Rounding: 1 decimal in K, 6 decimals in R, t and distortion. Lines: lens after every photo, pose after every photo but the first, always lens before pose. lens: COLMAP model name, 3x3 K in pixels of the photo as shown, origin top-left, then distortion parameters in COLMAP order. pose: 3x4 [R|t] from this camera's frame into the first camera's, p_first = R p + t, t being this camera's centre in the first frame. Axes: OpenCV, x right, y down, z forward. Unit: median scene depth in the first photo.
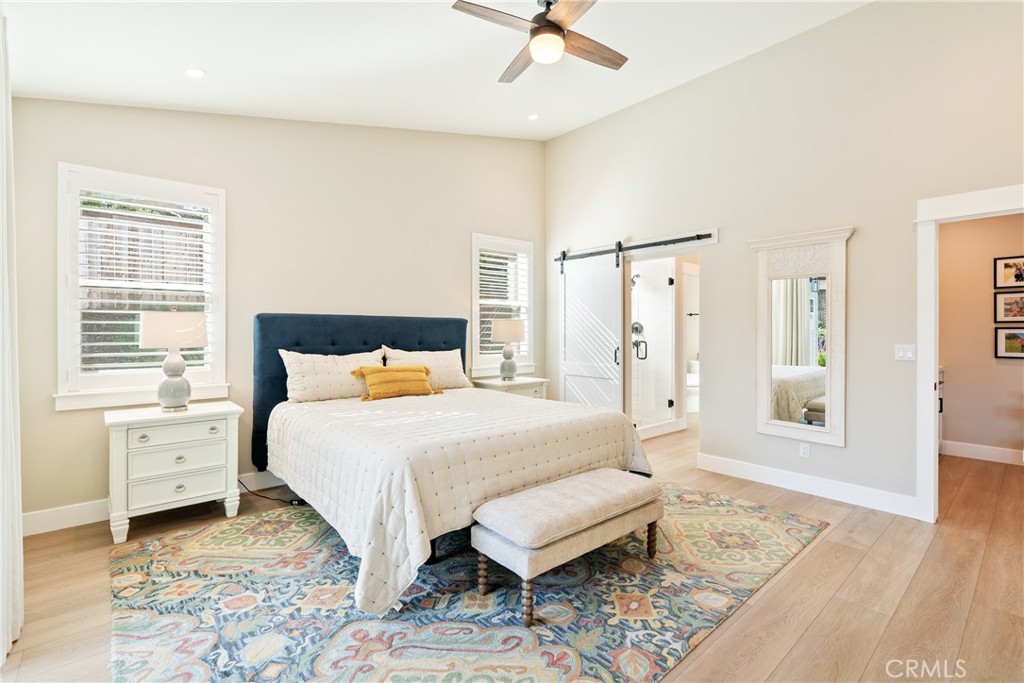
lens RADIAL K [[470.1, 0, 487.7], [0, 470.1, 335.8], [0, 0, 1]] dist [-0.012448, 0.003810]
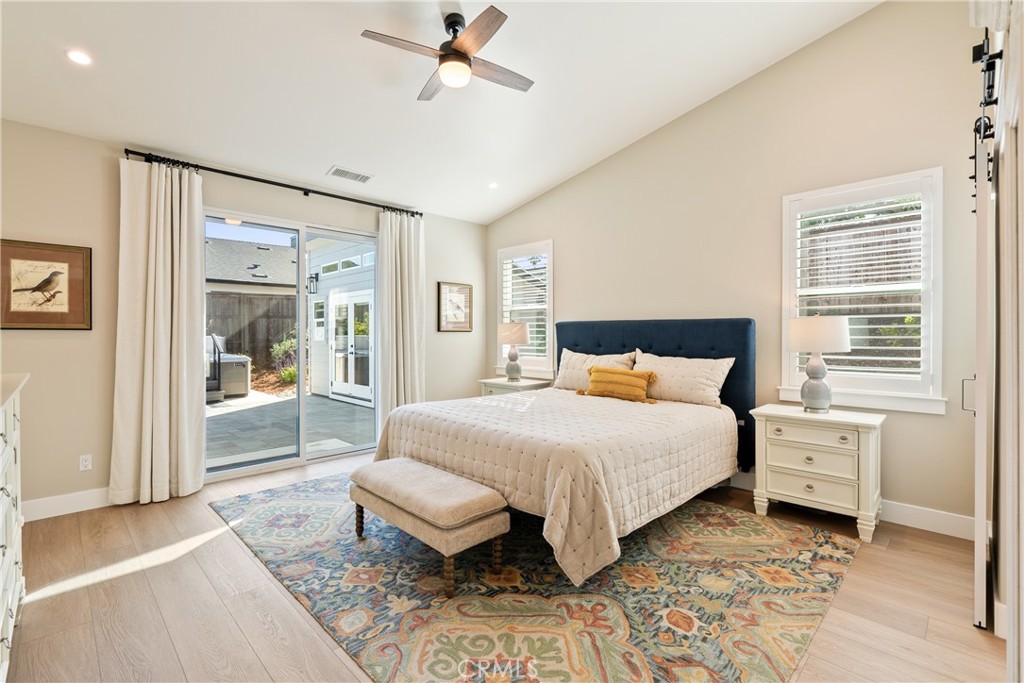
lens RADIAL K [[470.1, 0, 519.3], [0, 470.1, 330.1], [0, 0, 1]] dist [-0.012448, 0.003810]
pose [[0.088954, -0.009033, -0.995995, 0.948936], [-0.012921, 0.999864, -0.010222, -0.006071], [0.995952, 0.013778, 0.088825, 0.814914]]
